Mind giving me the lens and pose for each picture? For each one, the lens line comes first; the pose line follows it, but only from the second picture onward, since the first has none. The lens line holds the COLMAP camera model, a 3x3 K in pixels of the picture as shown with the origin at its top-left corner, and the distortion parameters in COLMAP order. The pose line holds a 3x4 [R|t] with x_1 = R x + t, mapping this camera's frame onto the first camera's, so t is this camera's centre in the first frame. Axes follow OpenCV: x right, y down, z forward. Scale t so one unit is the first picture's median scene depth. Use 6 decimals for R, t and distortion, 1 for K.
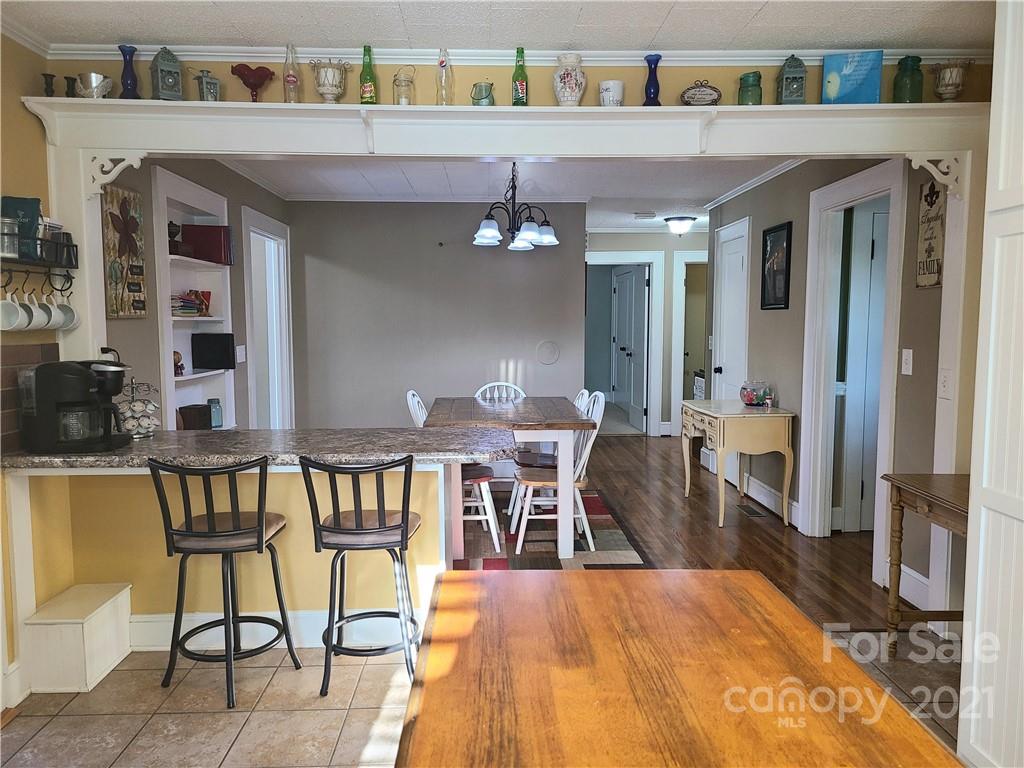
lens RADIAL K [[780.3, 0, 512.0], [0, 780.3, 384.0], [0, 0, 1]] dist [0.034850, -0.007977]
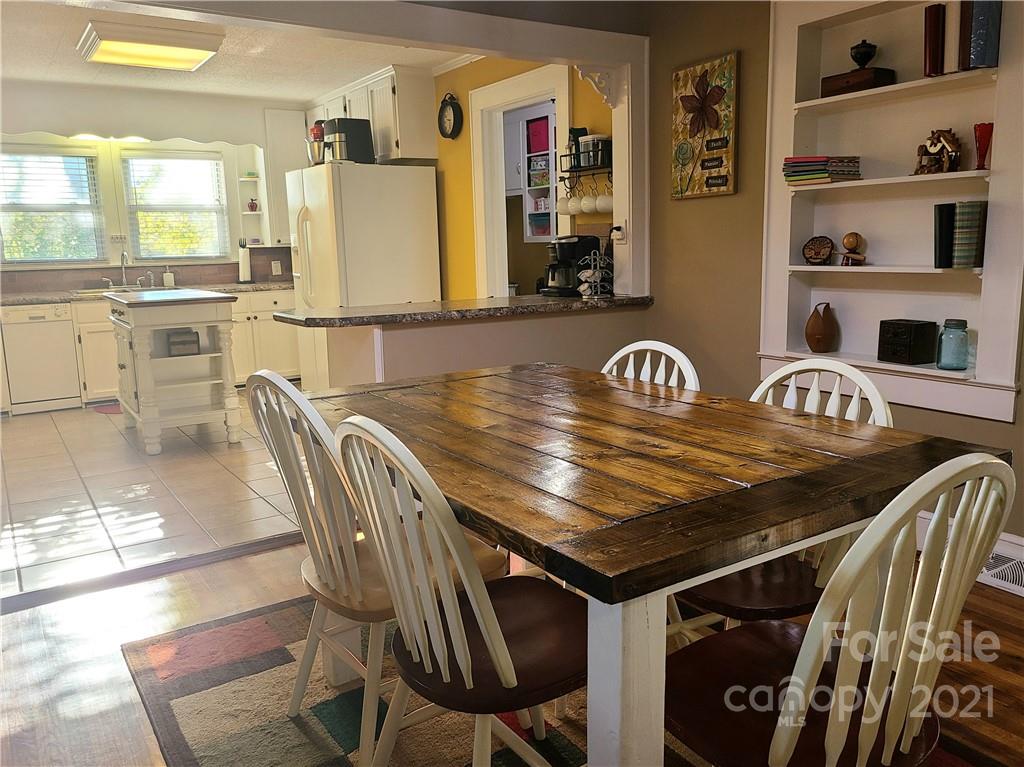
lens RADIAL K [[815.8, 0, 514.6], [0, 815.8, 374.4], [0, 0, 1]] dist [0.044245, -0.003747]
pose [[-0.852506, 0.108878, -0.511253, 0.247468], [-0.015275, 0.972460, 0.232568, -0.091339], [0.522494, 0.206075, -0.827365, 1.593101]]
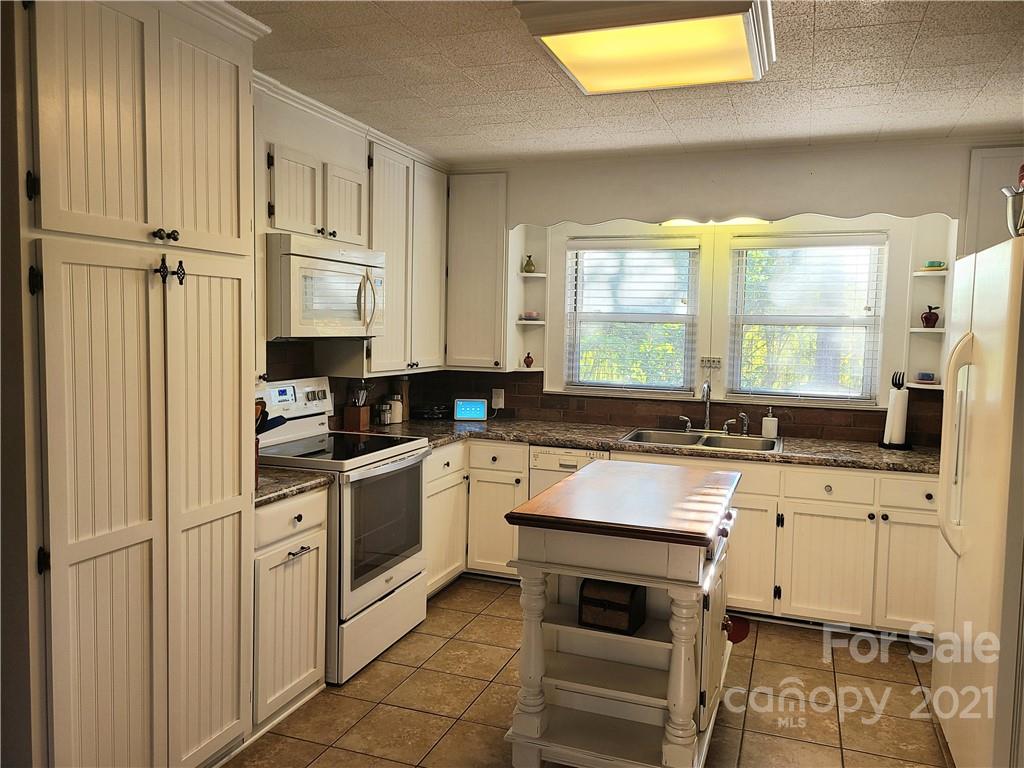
lens RADIAL K [[780.3, 0, 512.0], [0, 780.3, 384.0], [0, 0, 1]] dist [0.034850, -0.007977]
pose [[-0.928658, -0.045080, 0.368187, -0.097896], [0.010969, 0.988816, 0.148734, -0.095557], [-0.370774, 0.142162, -0.917778, 0.870491]]
